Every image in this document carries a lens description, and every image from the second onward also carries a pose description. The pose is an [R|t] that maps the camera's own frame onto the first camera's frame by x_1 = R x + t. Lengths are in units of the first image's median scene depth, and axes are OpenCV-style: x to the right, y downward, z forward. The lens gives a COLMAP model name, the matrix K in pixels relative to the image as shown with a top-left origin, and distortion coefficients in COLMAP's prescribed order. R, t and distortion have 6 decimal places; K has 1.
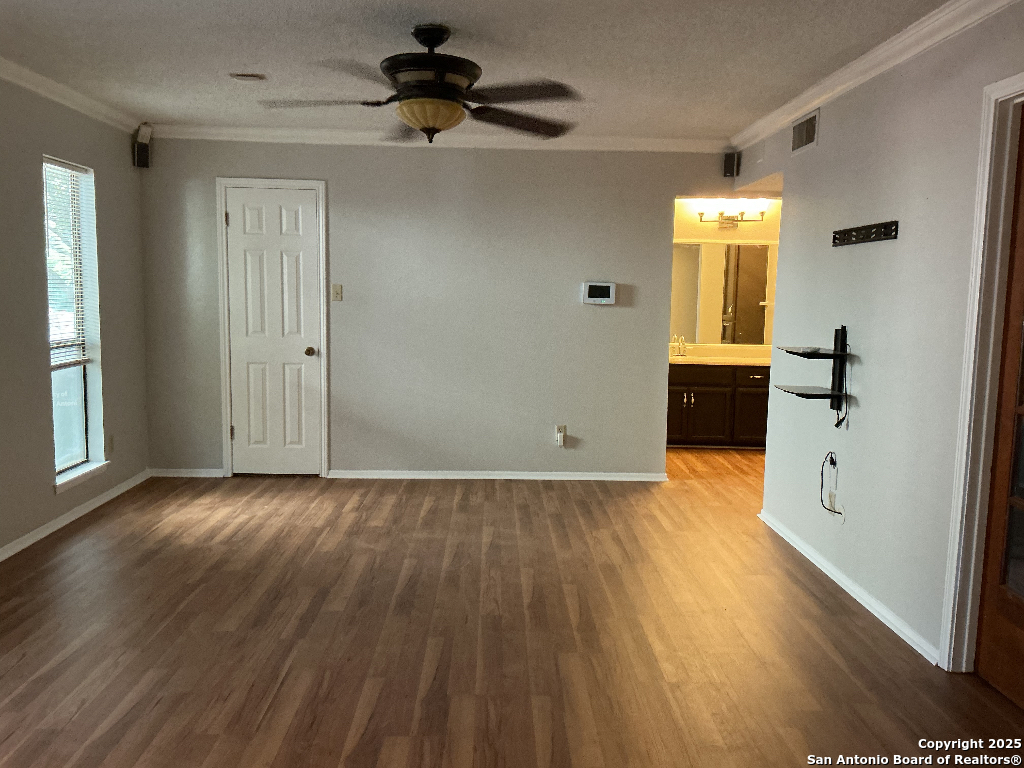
lens RADIAL K [[842.6, 0, 512.4], [0, 842.6, 386.9], [0, 0, 1]] dist [0.099290, -0.174997]
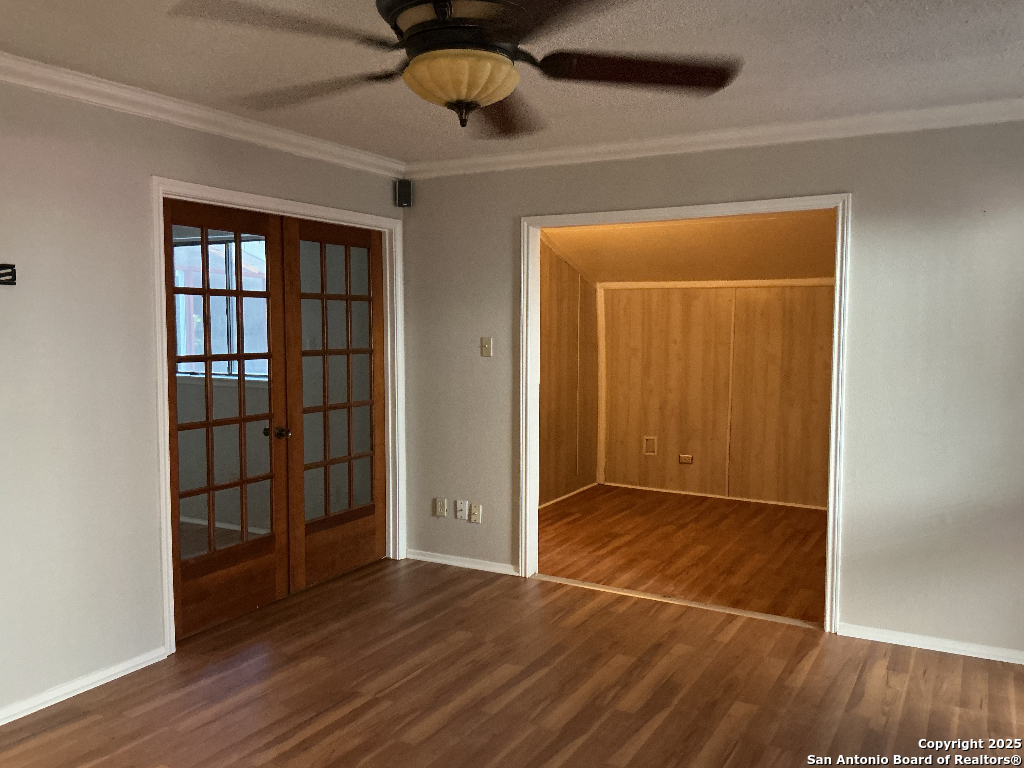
lens RADIAL K [[842.6, 0, 512.4], [0, 842.6, 386.9], [0, 0, 1]] dist [0.099290, -0.174997]
pose [[-0.859212, -0.057703, 0.508356, -0.373724], [0.040747, 0.982746, 0.180419, -0.177806], [-0.509995, 0.175732, -0.842035, 1.278705]]
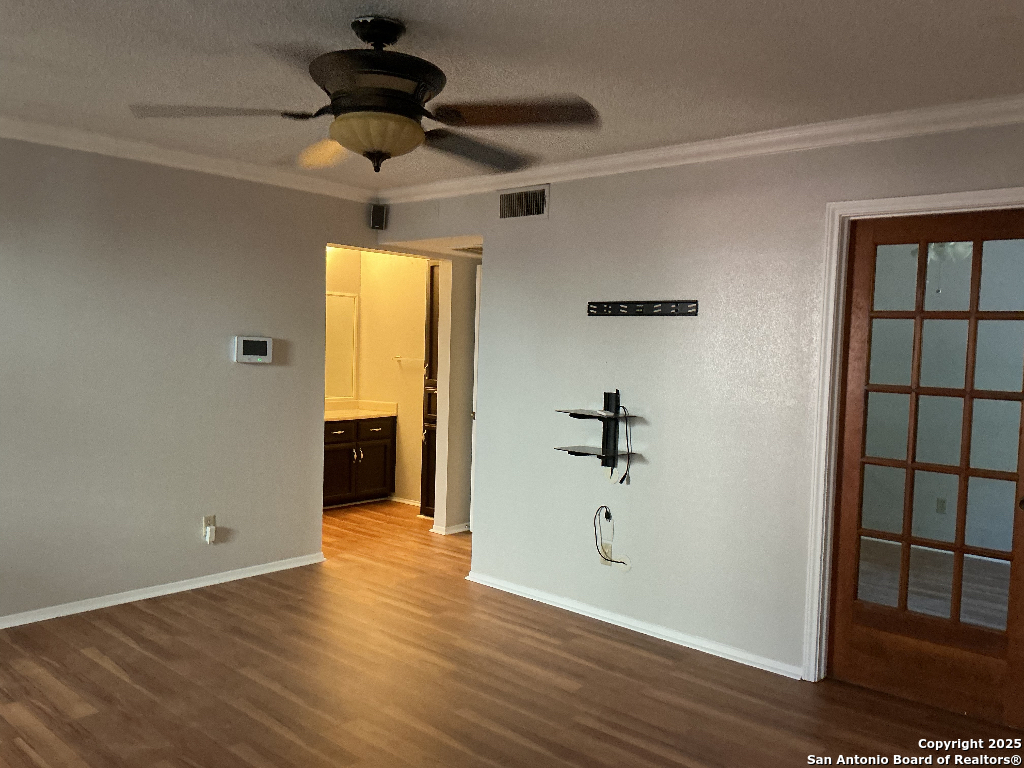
lens RADIAL K [[842.6, 0, 512.4], [0, 842.6, 386.9], [0, 0, 1]] dist [0.099290, -0.174997]
pose [[0.682040, -0.033397, 0.730552, -0.475951], [0.063702, 0.997873, -0.013854, -0.066582], [-0.728536, 0.055986, 0.682716, 0.349810]]
